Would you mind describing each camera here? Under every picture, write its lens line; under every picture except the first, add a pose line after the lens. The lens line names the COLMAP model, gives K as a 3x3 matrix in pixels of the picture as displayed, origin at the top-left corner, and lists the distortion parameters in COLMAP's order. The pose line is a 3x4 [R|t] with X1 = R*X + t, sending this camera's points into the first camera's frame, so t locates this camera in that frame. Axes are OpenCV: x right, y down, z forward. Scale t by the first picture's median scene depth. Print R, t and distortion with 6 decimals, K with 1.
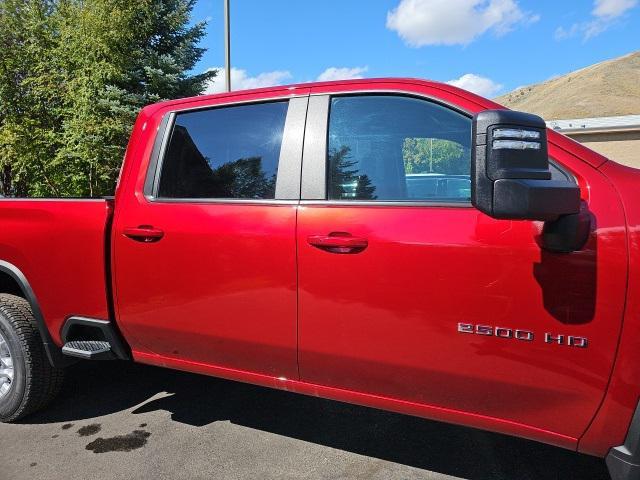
lens RADIAL K [[428.4, 0, 323.8], [0, 428.4, 241.2], [0, 0, 1]] dist [0.041796, -0.026609]
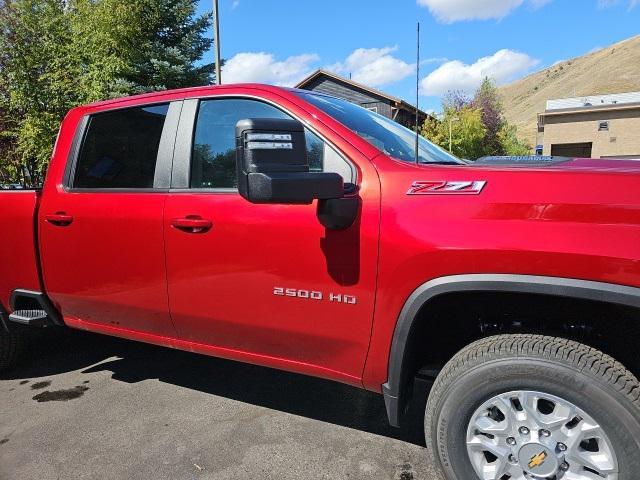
lens RADIAL K [[428.4, 0, 328.6], [0, 428.4, 239.9], [0, 0, 1]] dist [0.041796, -0.026609]
pose [[0.998095, -0.011064, -0.060701, 0.290014], [0.013083, 0.999371, 0.032956, 0.007884], [0.060298, -0.033687, 0.997612, -0.112979]]
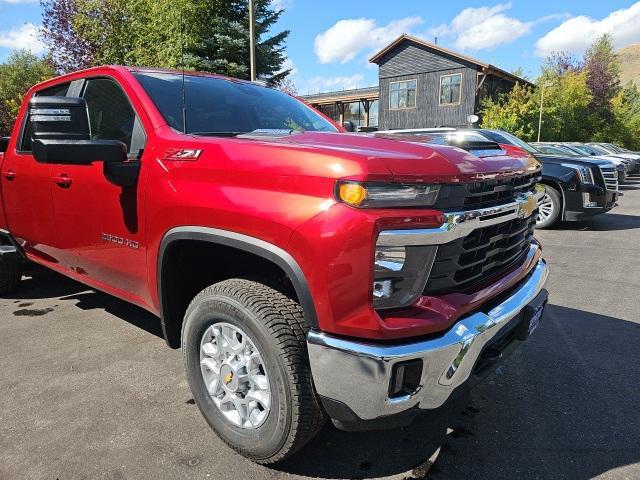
lens RADIAL K [[428.4, 0, 325.2], [0, 428.4, 235.7], [0, 0, 1]] dist [0.041796, -0.026609]
pose [[0.960399, 0.051385, -0.273850, 0.799825], [-0.026922, 0.995362, 0.092355, 0.018622], [0.277326, -0.081325, 0.957328, -0.143344]]
